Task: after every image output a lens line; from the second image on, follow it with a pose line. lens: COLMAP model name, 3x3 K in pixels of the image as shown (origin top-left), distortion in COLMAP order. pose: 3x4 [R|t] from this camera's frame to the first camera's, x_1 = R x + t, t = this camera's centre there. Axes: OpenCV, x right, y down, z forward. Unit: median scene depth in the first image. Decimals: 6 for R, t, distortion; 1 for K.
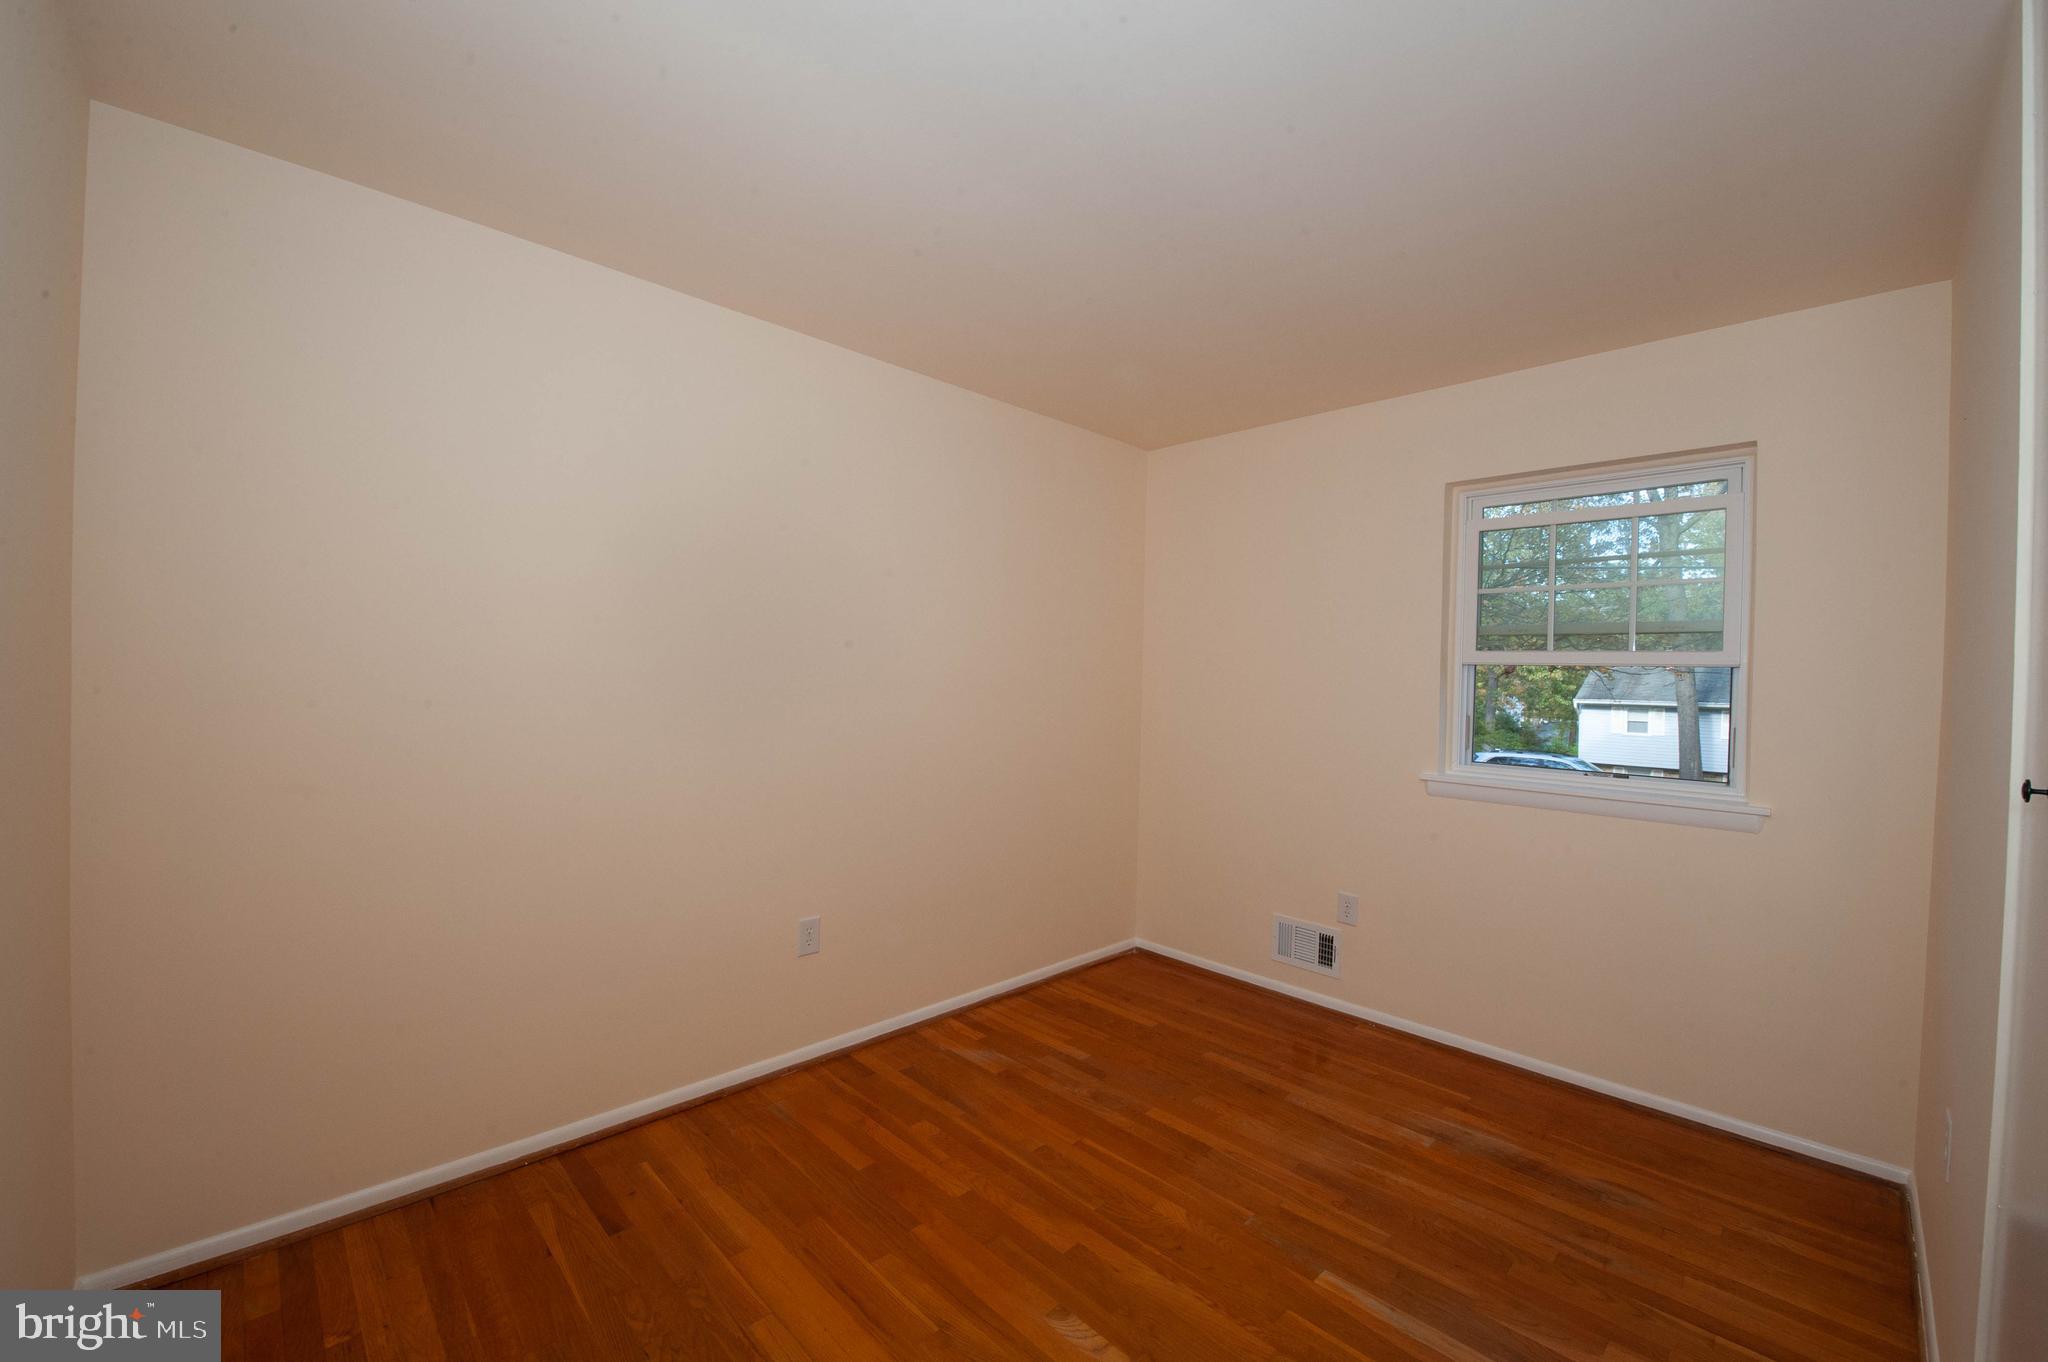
lens RADIAL K [[817.4, 0, 1030.6], [0, 817.4, 688.8], [0, 0, 1]] dist [-0.009605, -0.000232]
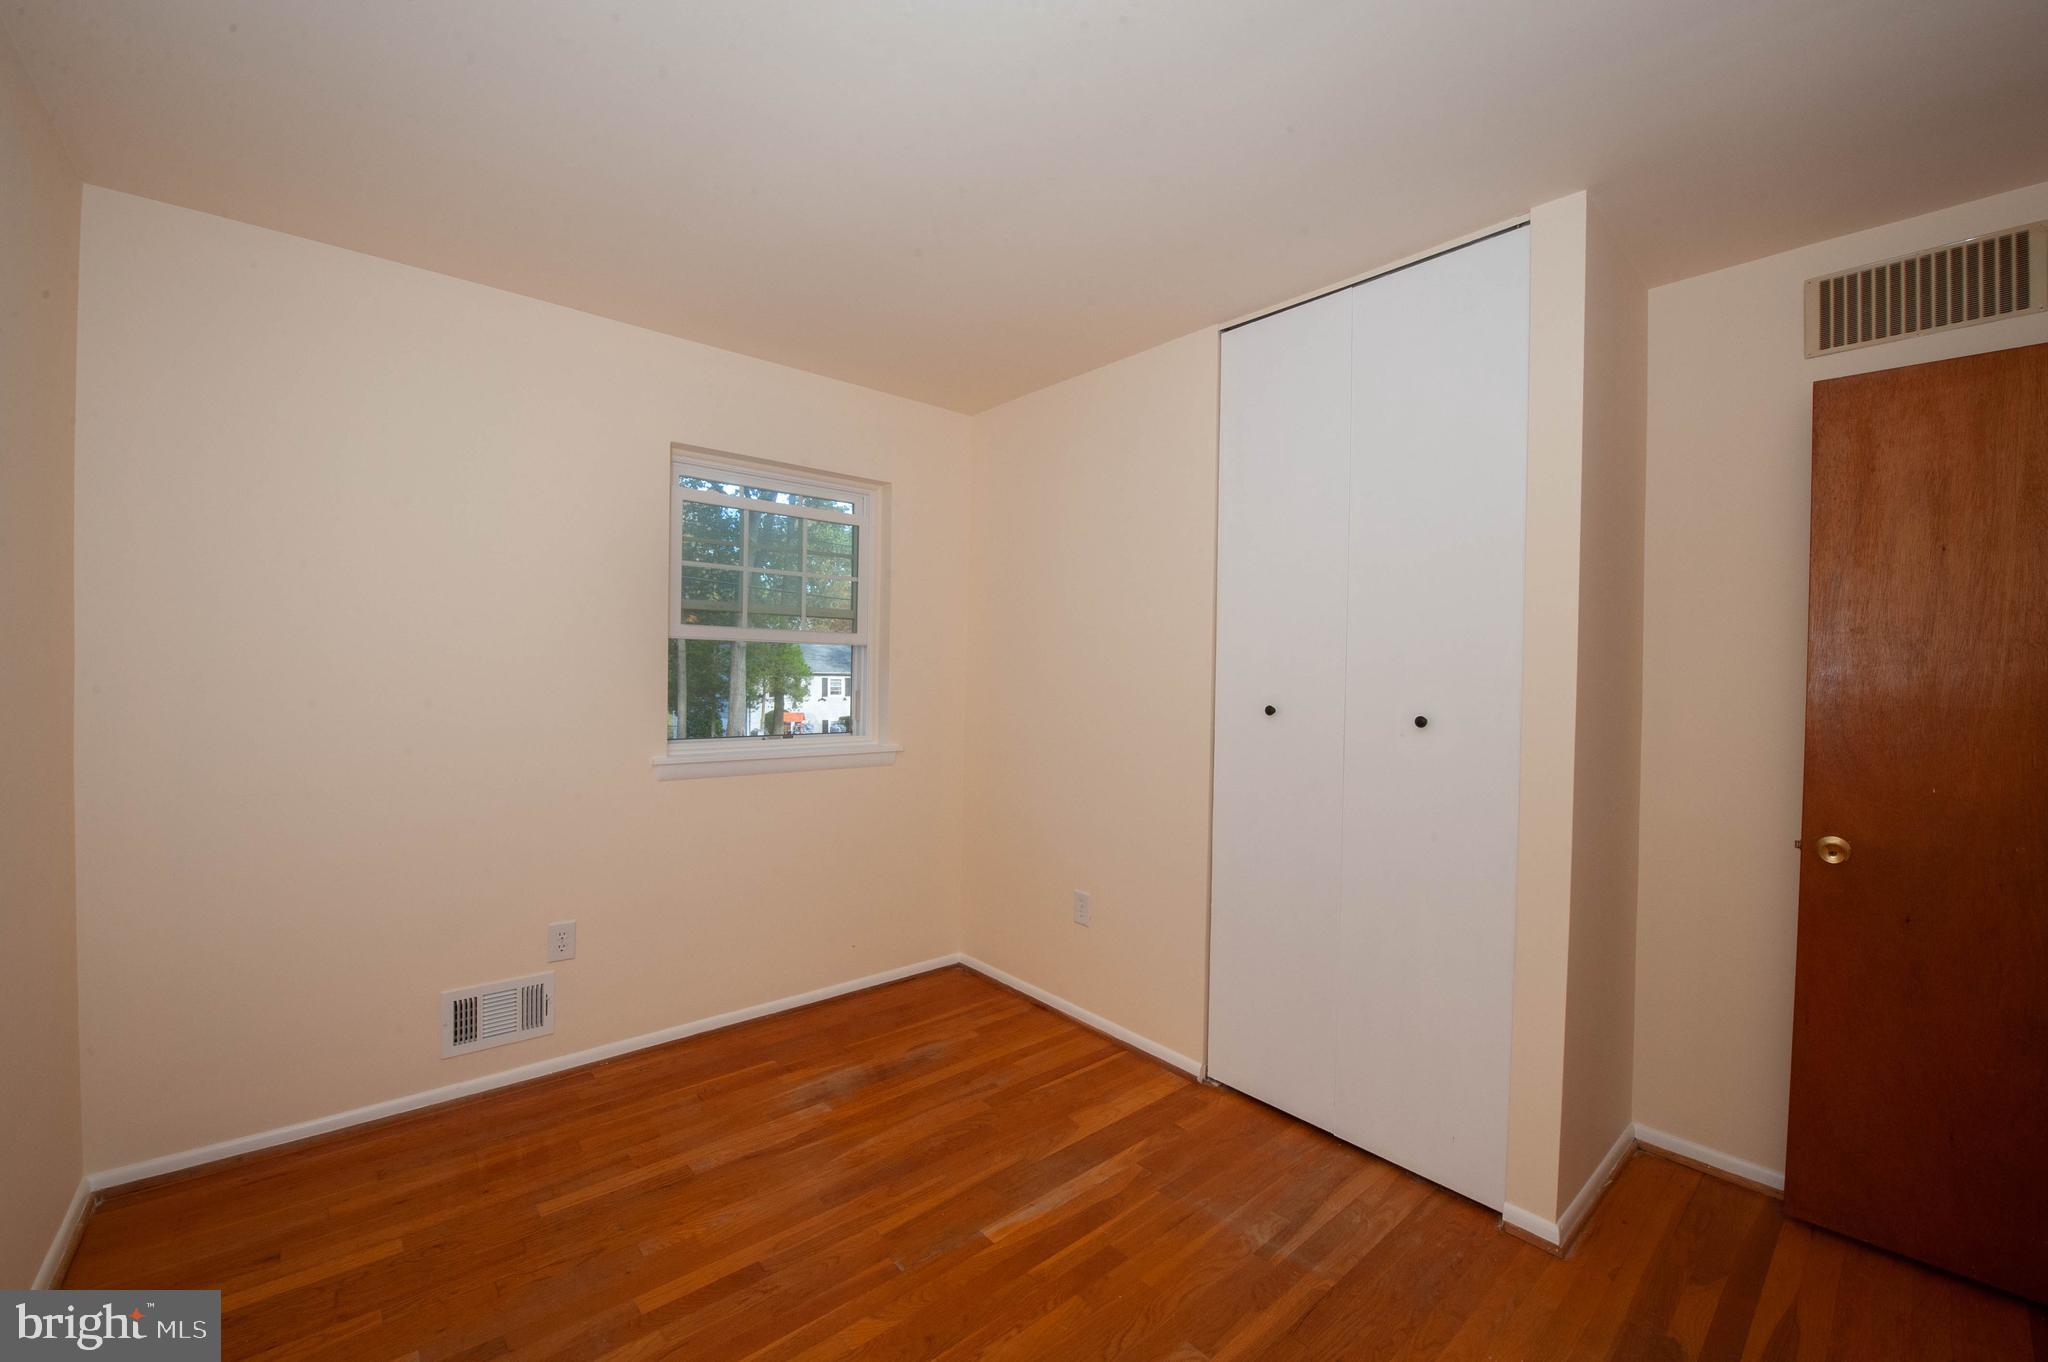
lens RADIAL K [[817.4, 0, 1031.3], [0, 817.4, 676.4], [0, 0, 1]] dist [-0.009605, -0.000232]
pose [[0.067077, -0.030708, 0.997275, -0.494714], [-0.004028, 0.999510, 0.031048, -0.020056], [-0.997740, -0.006099, 0.066920, 0.661484]]
